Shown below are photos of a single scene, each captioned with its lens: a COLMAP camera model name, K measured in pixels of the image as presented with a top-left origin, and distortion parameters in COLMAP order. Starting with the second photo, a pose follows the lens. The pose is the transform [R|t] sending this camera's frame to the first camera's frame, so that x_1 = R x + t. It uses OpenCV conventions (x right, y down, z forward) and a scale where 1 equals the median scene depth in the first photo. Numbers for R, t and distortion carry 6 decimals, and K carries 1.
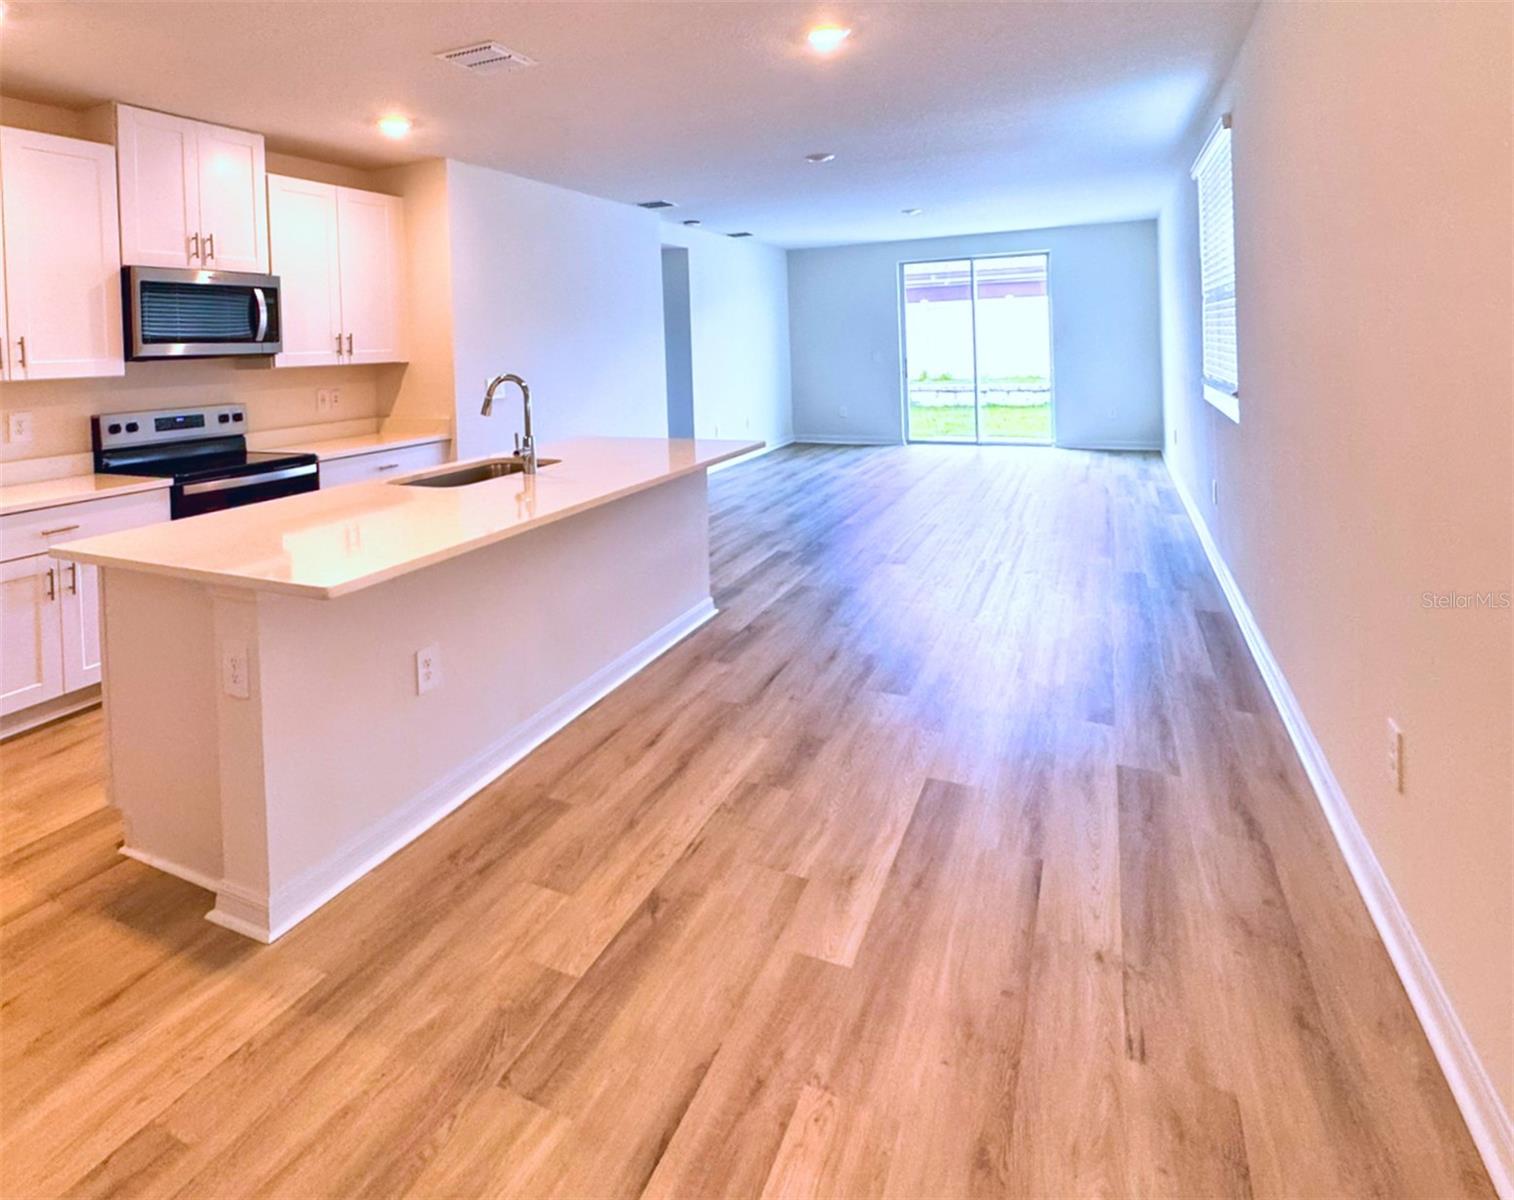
lens RADIAL K [[842.4, 0, 674.5], [0, 842.4, 353.5], [0, 0, 1]] dist [-0.003564, 0.000240]
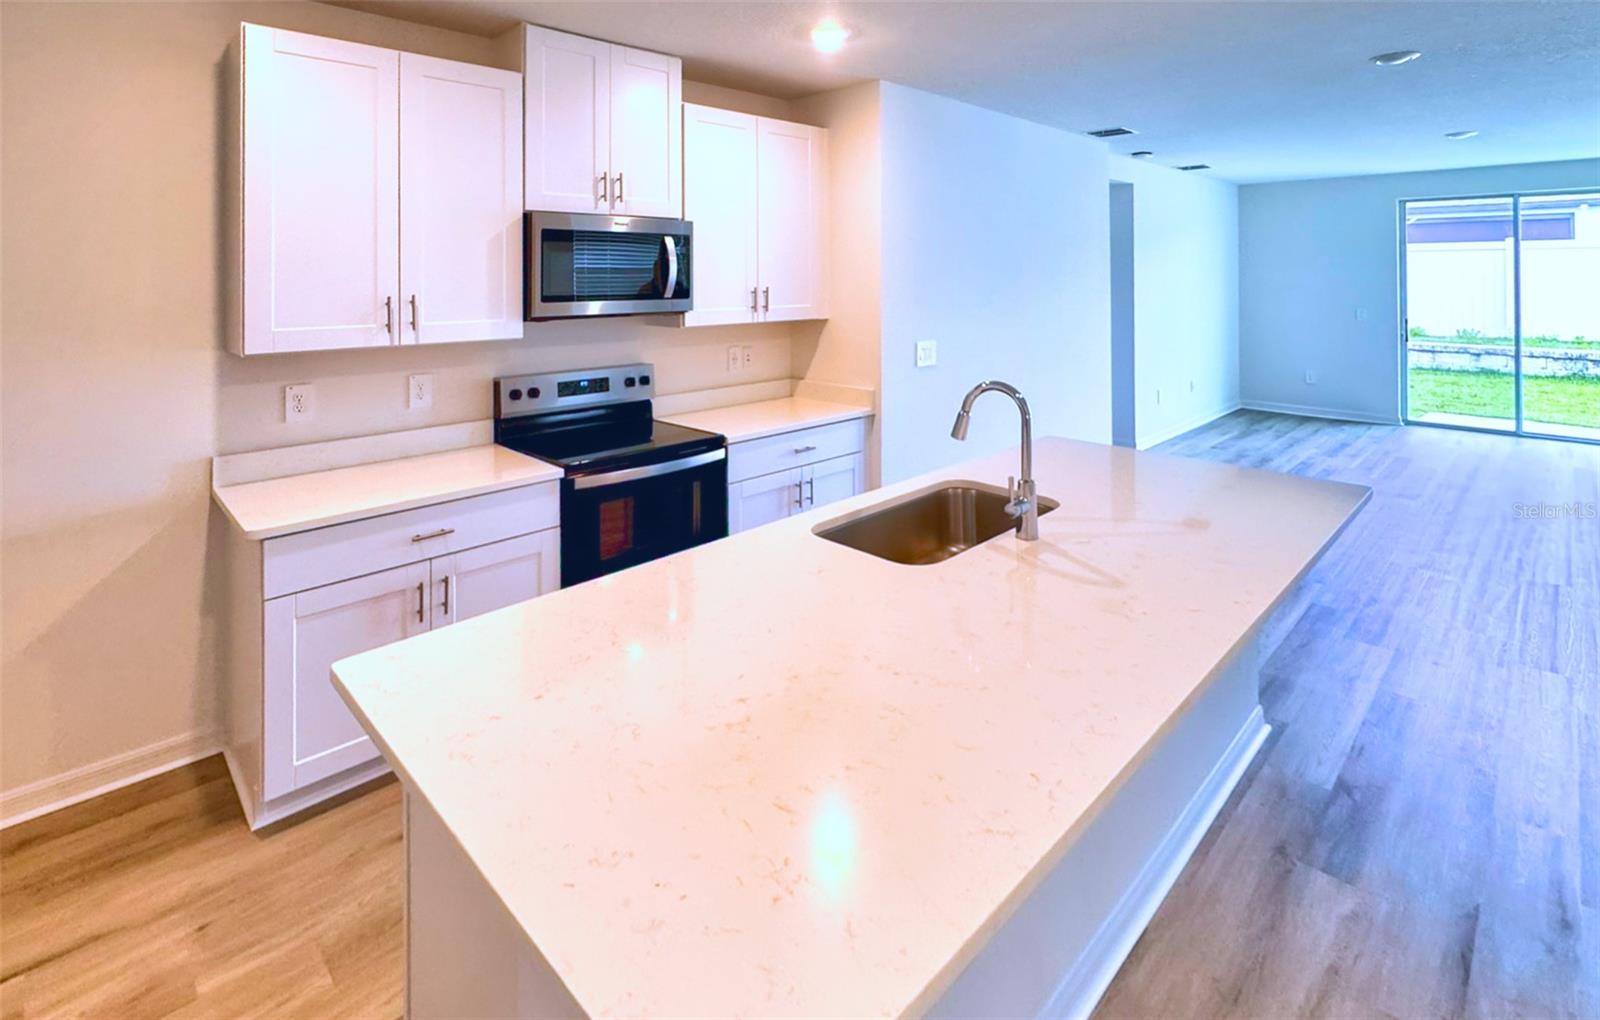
lens RADIAL K [[764.5, 0, 797.3], [0, 764.5, 269.1], [0, 0, 1]] dist [-0.001426, 0.000232]
pose [[0.950060, 0.029124, -0.310706, -0.128128], [-0.032666, 0.999447, -0.006201, -0.043107], [0.310354, 0.016041, 0.950486, 0.301855]]
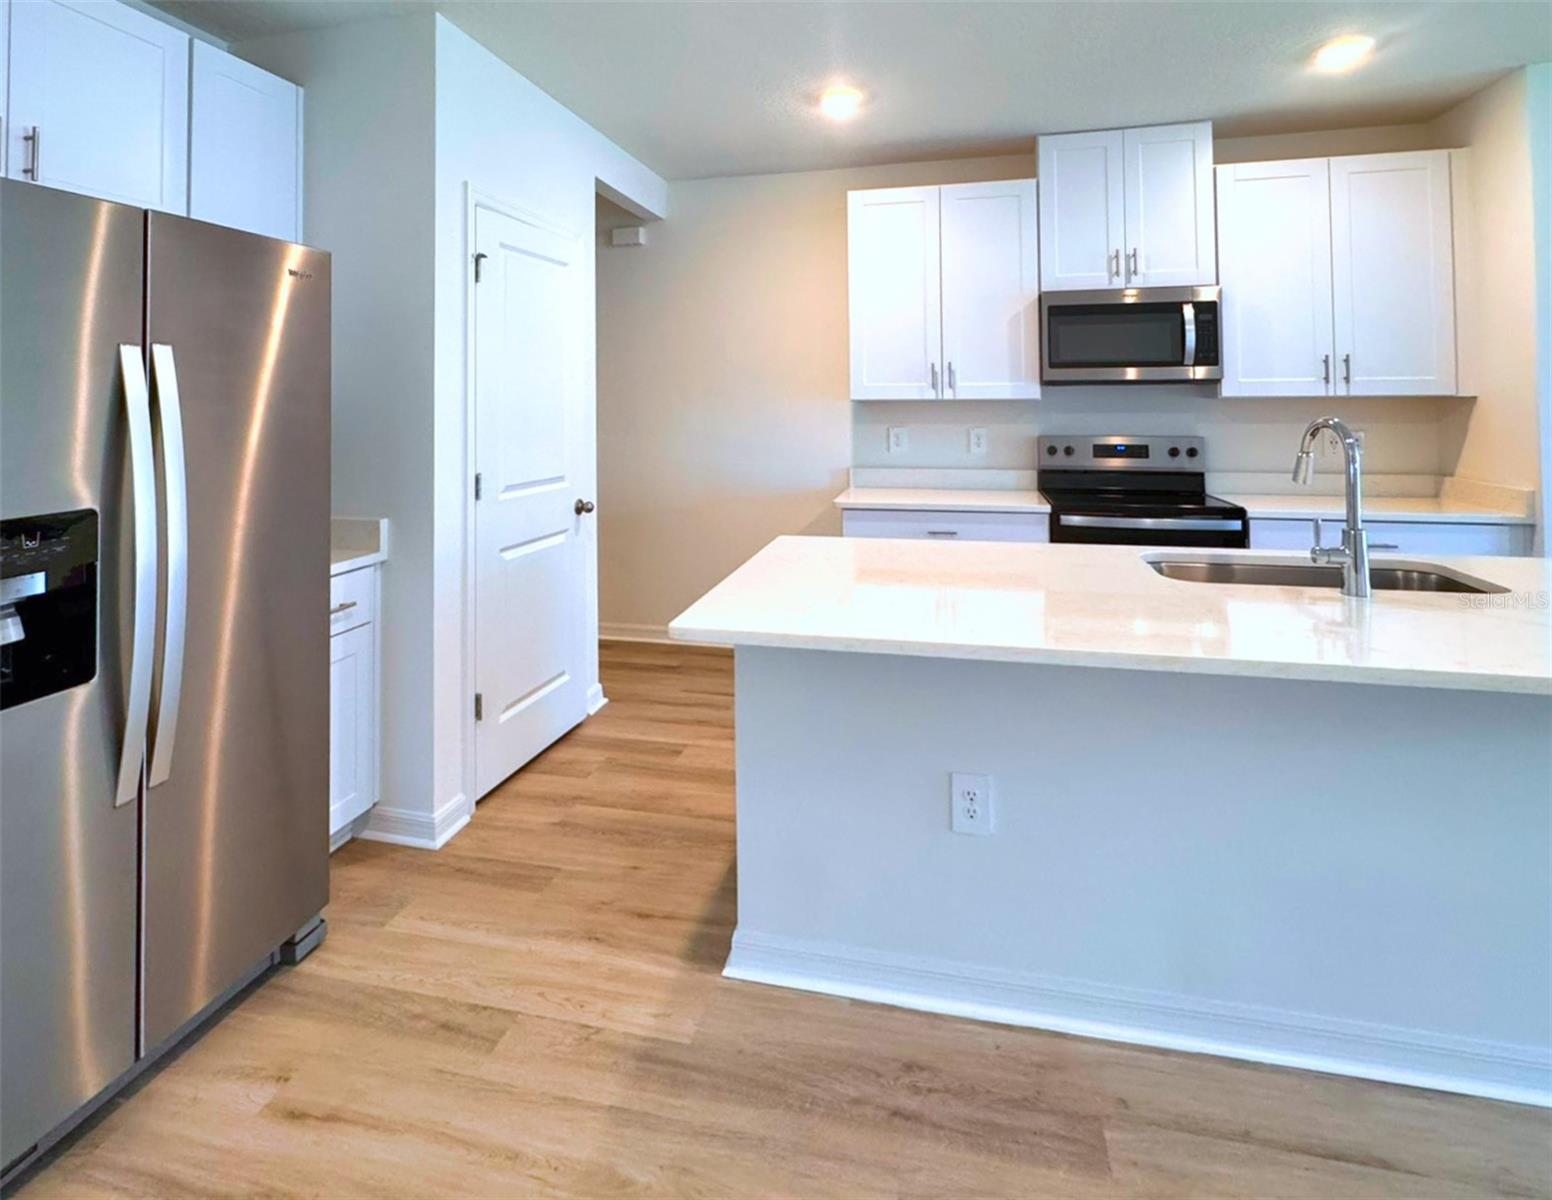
lens RADIAL K [[816.1, 0, 755.1], [0, 816.1, 377.4], [0, 0, 1]] dist [-0.002864, -0.000400]
pose [[0.232926, 0.008701, -0.972455, 0.209722], [-0.011439, 0.999915, 0.006207, -0.002271], [0.972427, 0.009678, 0.233006, 0.377592]]
